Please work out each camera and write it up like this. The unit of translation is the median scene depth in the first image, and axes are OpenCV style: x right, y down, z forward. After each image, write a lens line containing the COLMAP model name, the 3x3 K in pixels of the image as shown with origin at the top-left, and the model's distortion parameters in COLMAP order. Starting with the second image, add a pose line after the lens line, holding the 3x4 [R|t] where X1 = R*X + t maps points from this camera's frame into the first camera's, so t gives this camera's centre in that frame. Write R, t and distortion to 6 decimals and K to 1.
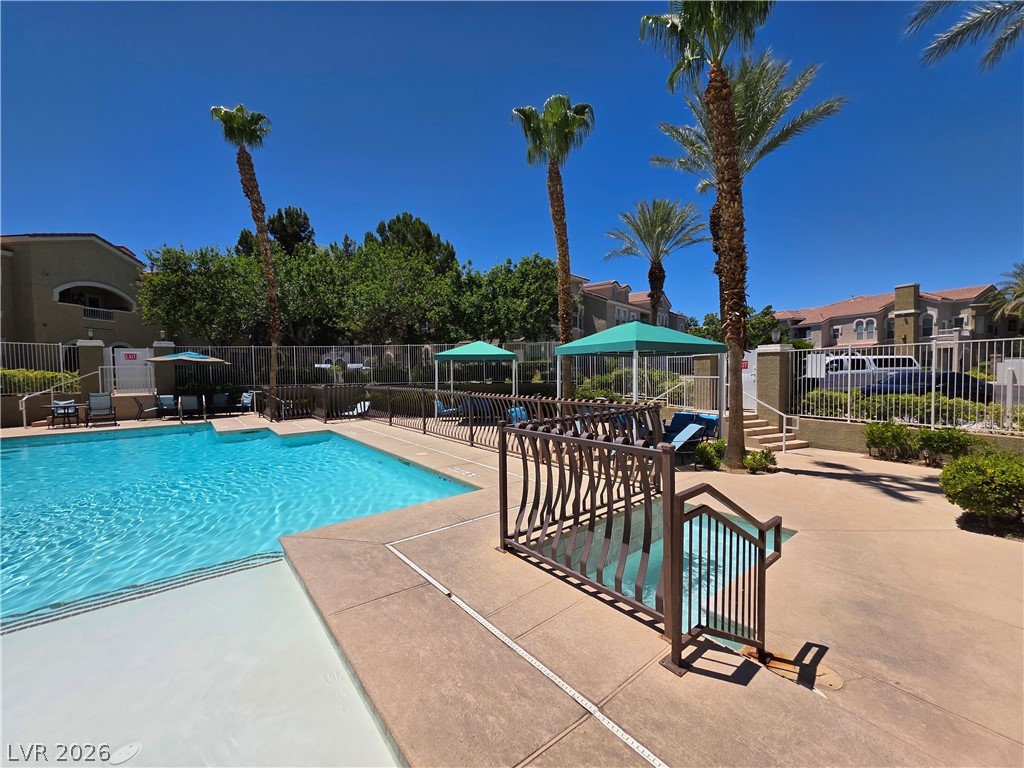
lens RADIAL K [[409.6, 0, 511.2], [0, 409.6, 382.5], [0, 0, 1]] dist [0.003597, 0.000497]
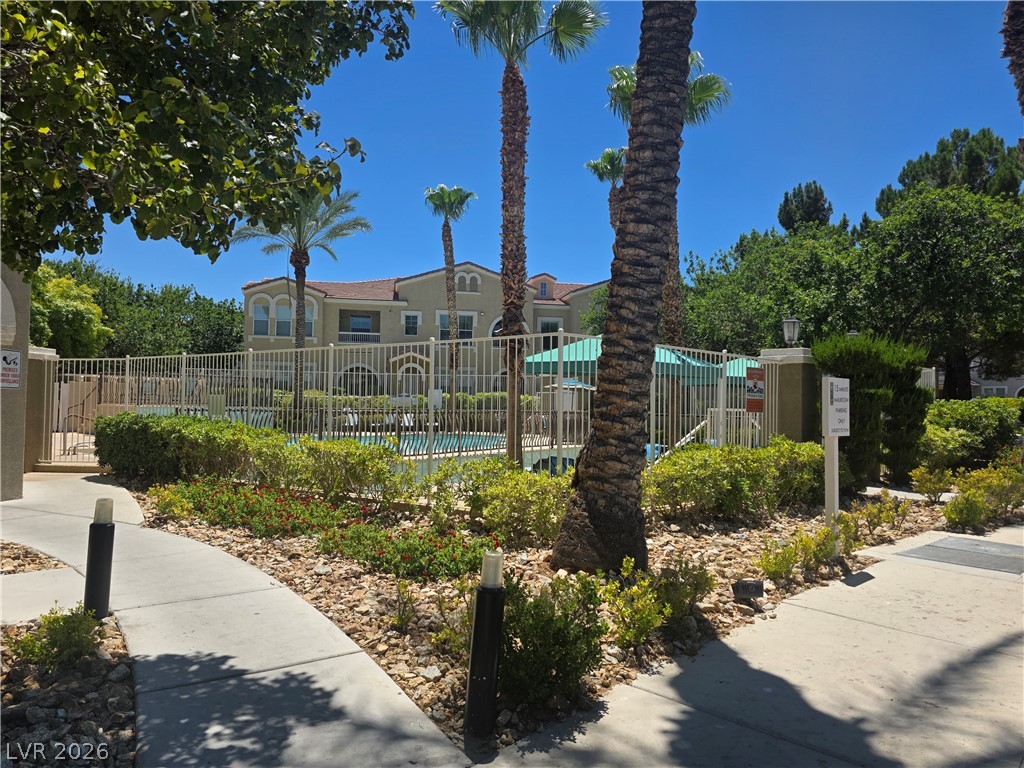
lens RADIAL K [[677.2, 0, 512.0], [0, 677.2, 384.0], [0, 0, 1]] dist [0.067532, 0.000439]
pose [[0.266771, -0.011800, -0.963688, 0.863172], [-0.052301, 0.998274, -0.026701, -0.003610], [0.962340, 0.057525, 0.265693, 0.288038]]
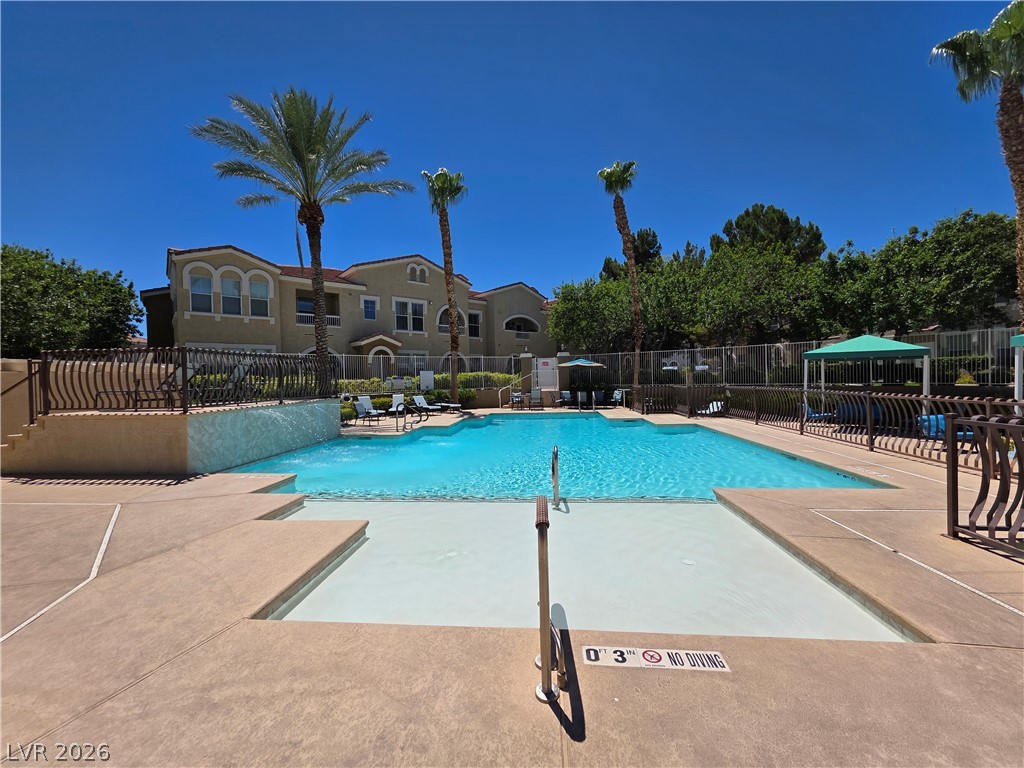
lens RADIAL K [[409.6, 0, 511.2], [0, 409.6, 382.5], [0, 0, 1]] dist [0.003597, 0.000497]
pose [[0.726195, 0.006876, -0.687454, -0.024677], [-0.011513, 0.999931, -0.002160, 0.006463], [0.687392, 0.009483, 0.726225, -0.112545]]
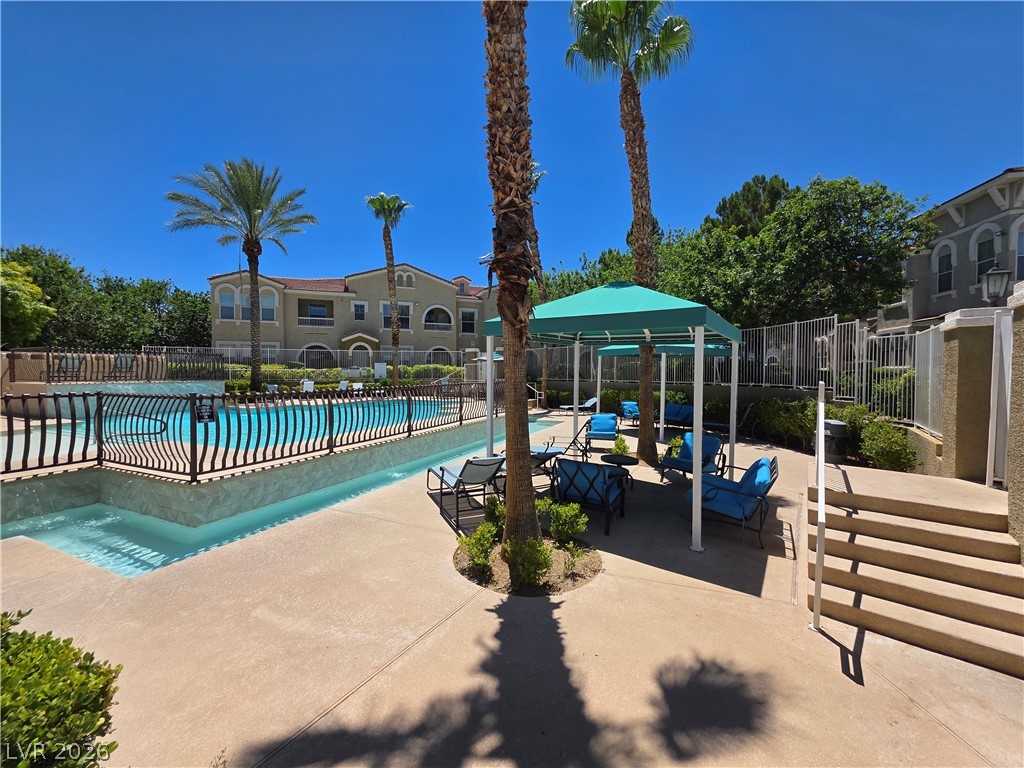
lens RADIAL K [[409.6, 0, 511.2], [0, 409.6, 382.5], [0, 0, 1]] dist [0.003597, 0.000497]
pose [[0.446487, 0.036213, -0.894057, 0.461803], [-0.035205, 0.999118, 0.022887, -0.007603], [0.894098, 0.021256, 0.447368, 0.355271]]
